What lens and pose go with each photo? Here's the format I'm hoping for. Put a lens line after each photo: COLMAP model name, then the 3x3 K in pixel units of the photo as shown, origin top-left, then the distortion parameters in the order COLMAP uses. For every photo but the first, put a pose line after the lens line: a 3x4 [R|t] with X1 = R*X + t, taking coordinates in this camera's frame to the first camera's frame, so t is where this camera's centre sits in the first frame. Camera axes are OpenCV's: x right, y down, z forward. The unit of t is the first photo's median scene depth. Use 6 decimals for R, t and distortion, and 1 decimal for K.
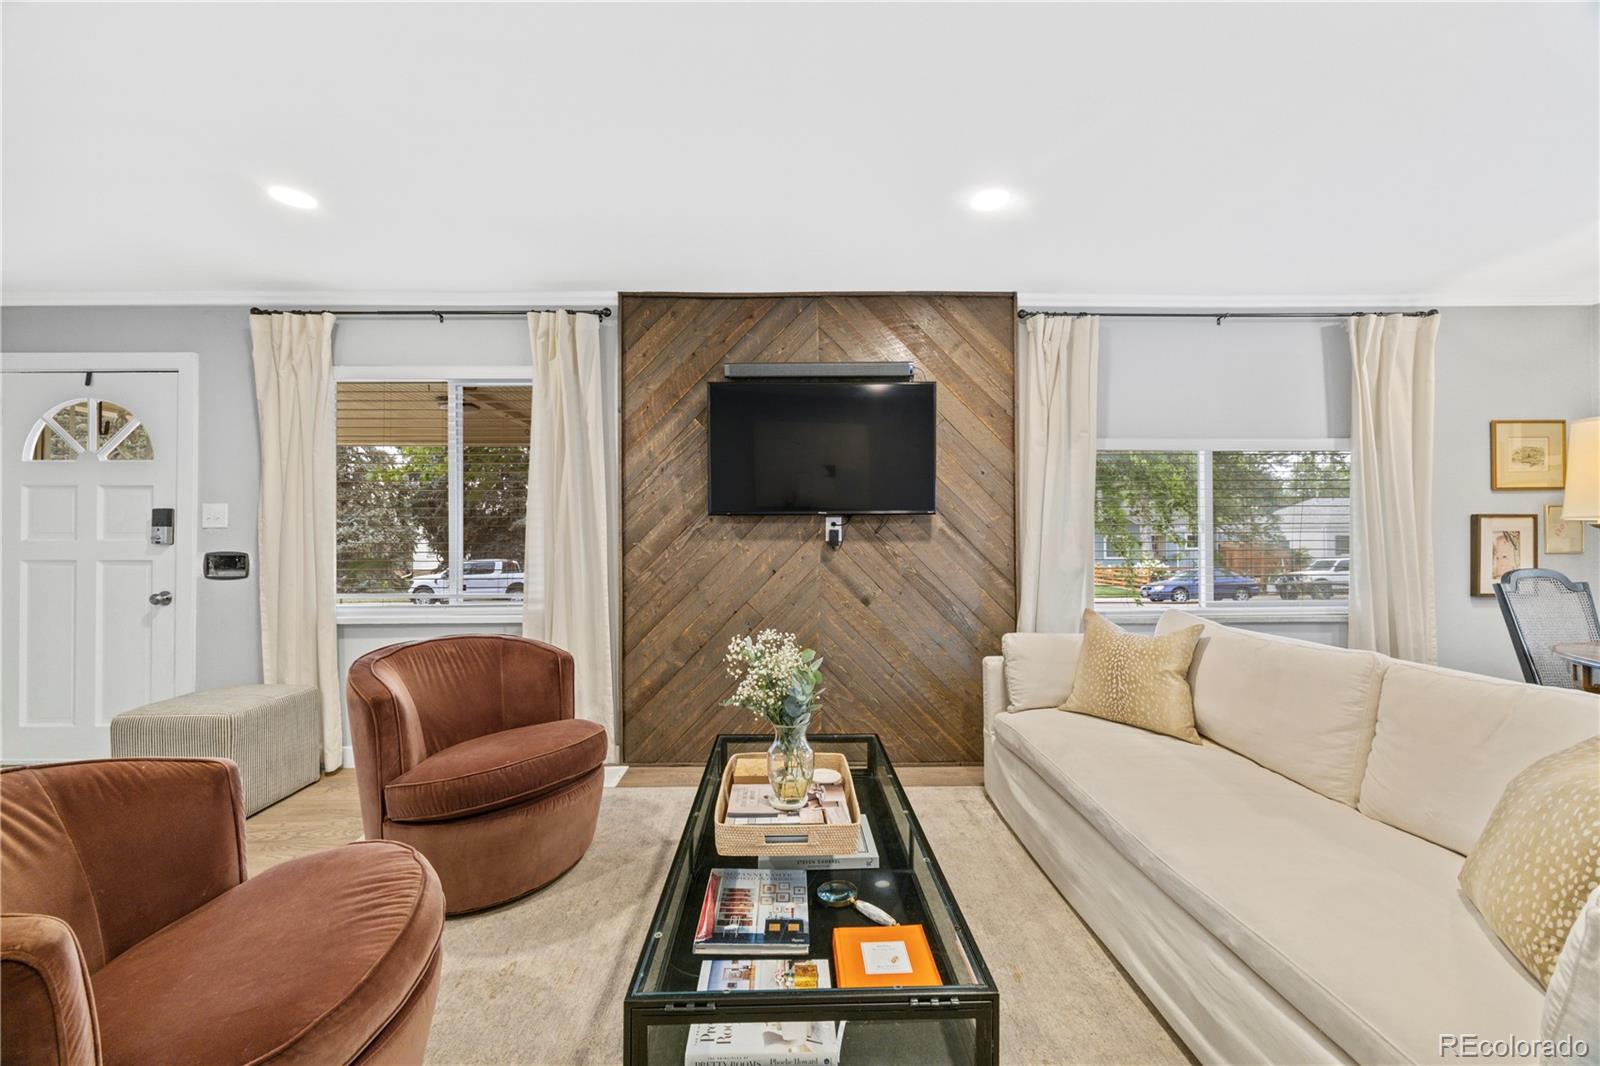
lens RADIAL K [[604.7, 0, 792.1], [0, 604.7, 533.2], [0, 0, 1]] dist [0.001338, 0.000102]
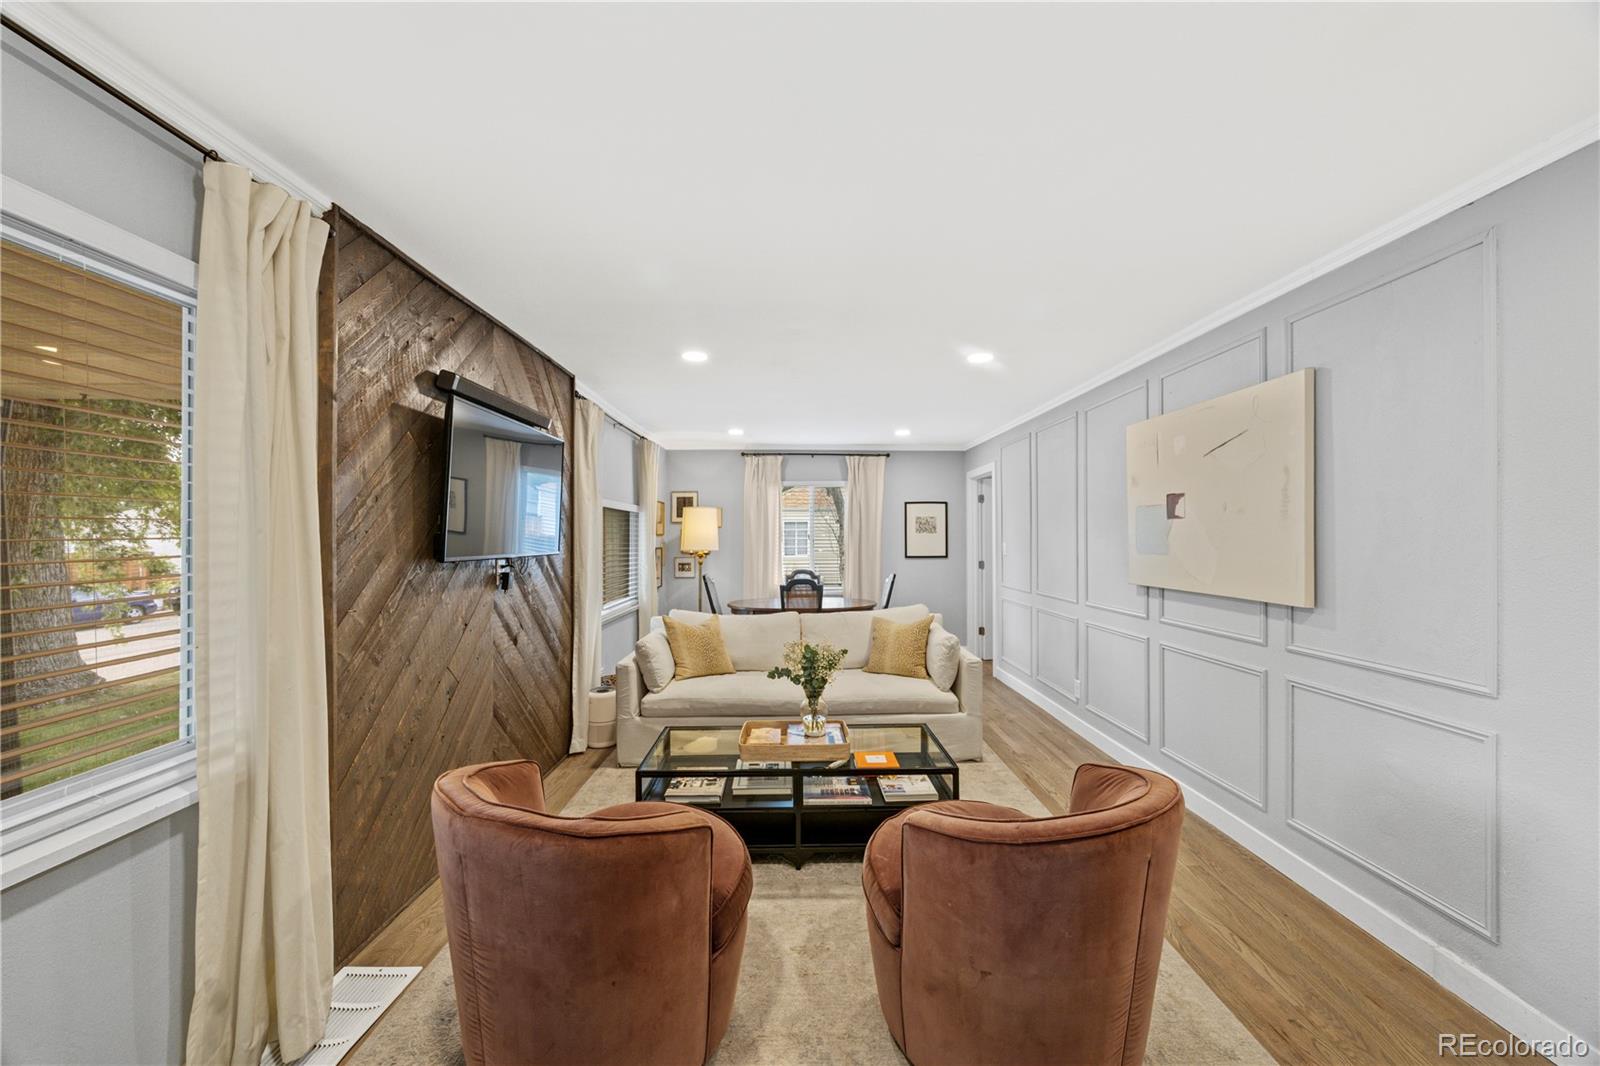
lens RADIAL K [[604.7, 0, 792.1], [0, 604.7, 533.2], [0, 0, 1]] dist [0.001338, 0.000102]
pose [[0.014438, 0.010466, 0.999841, -0.887381], [-0.004597, 0.999935, -0.010400, -0.060258], [-0.999885, -0.004447, 0.014486, 0.523465]]
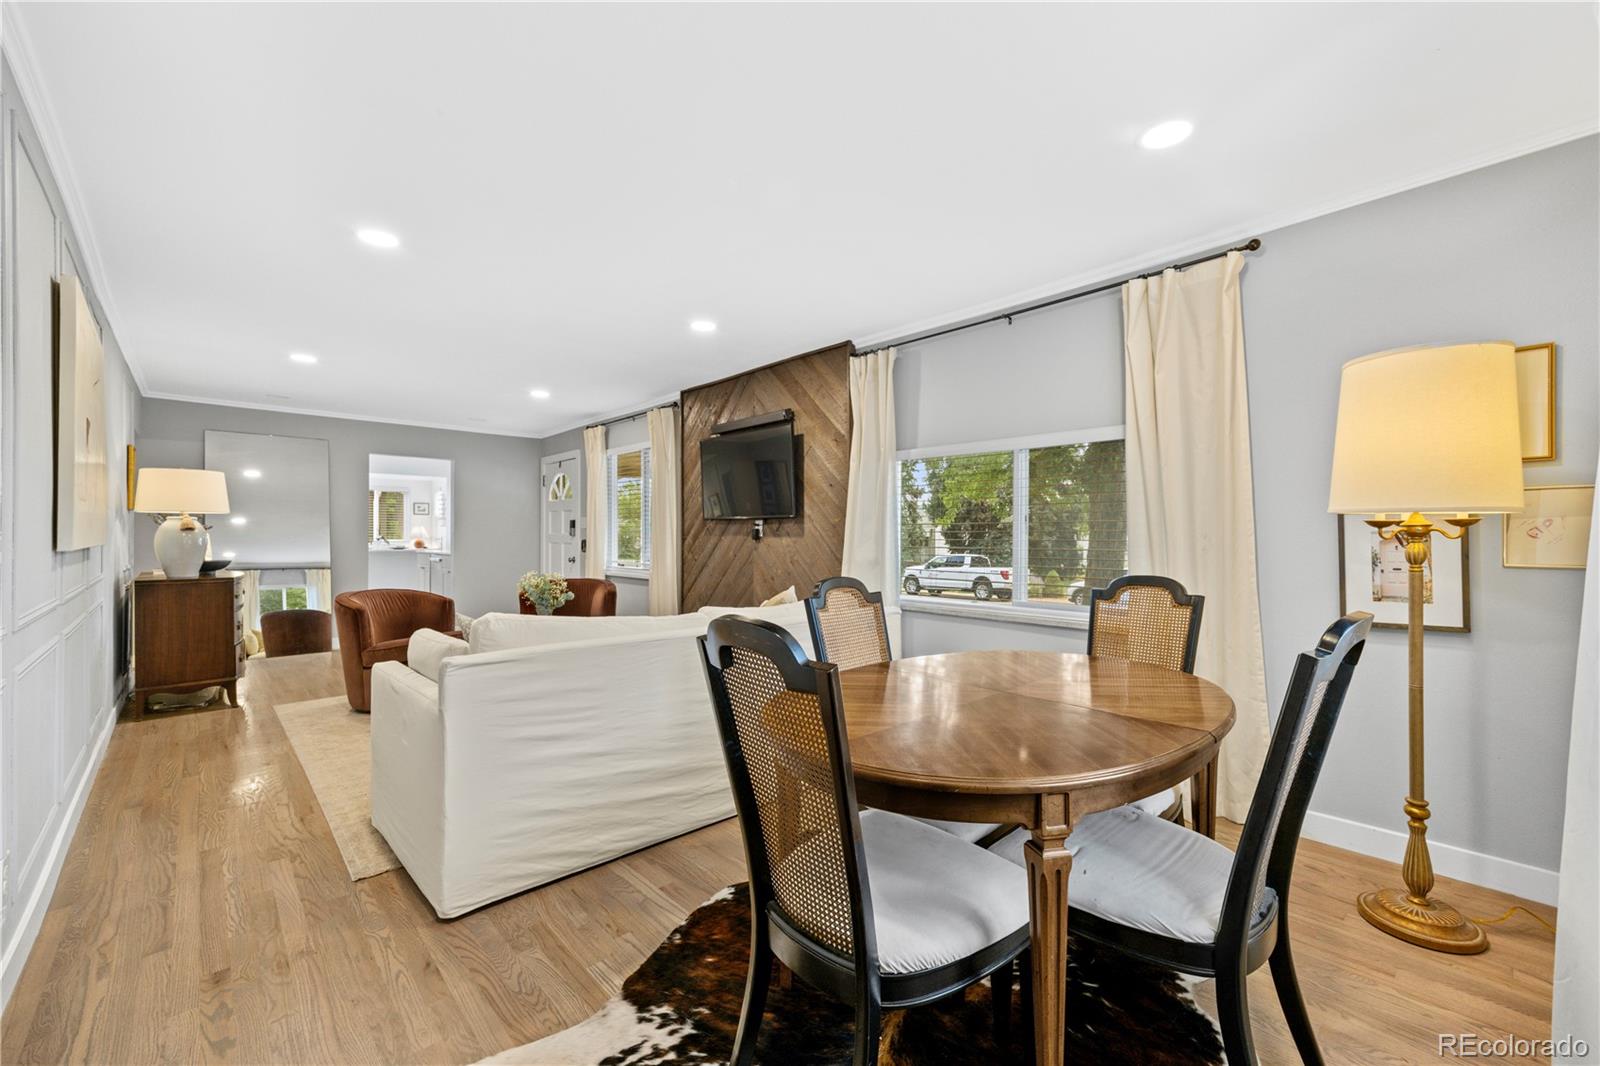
lens RADIAL K [[648.8, 0, 800.0], [0, 648.8, 533.0], [0, 0, 1]] dist [0.000665, 0.000037]
pose [[0.667709, 0.002278, -0.744419, 1.312393], [0.001342, 0.999990, 0.004264, -0.001760], [0.744421, -0.003846, 0.667699, 0.017800]]
